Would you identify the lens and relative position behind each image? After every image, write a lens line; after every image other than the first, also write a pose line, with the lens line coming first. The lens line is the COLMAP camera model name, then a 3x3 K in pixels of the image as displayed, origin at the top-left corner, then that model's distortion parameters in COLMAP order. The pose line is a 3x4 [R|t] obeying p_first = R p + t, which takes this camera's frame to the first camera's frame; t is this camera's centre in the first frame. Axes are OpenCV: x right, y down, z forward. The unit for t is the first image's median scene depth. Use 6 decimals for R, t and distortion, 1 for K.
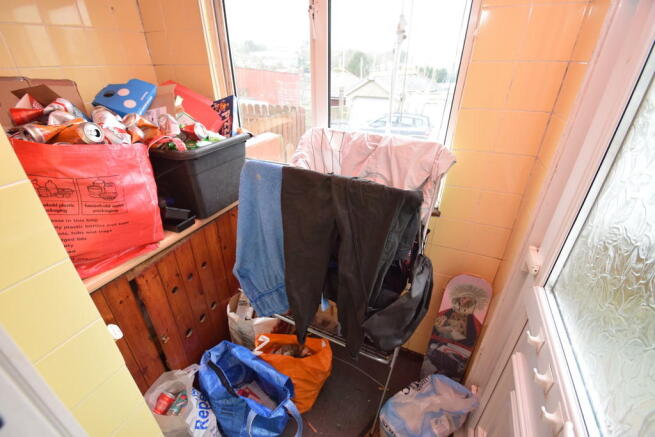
lens RADIAL K [[292.6, 0, 327.2], [0, 292.6, 218.0], [0, 0, 1]] dist [-0.000366, -0.000019]
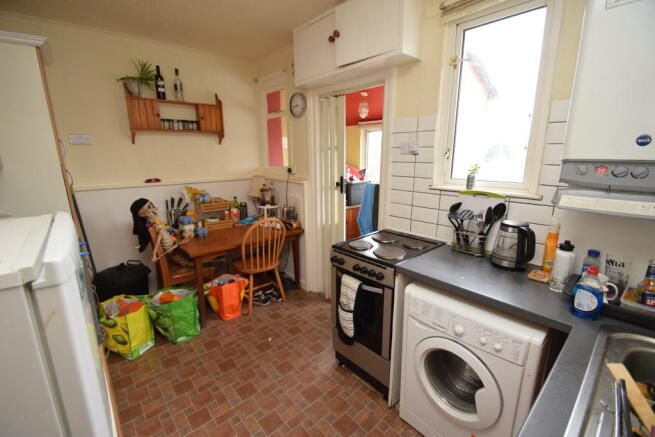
lens RADIAL K [[292.6, 0, 327.9], [0, 292.6, 219.7], [0, 0, 1]] dist [-0.000366, -0.000019]
pose [[0.911304, 0.086337, -0.402581, 0.626592], [-0.194927, 0.951718, -0.237142, 0.945867], [0.362669, 0.294582, 0.884134, -1.787242]]
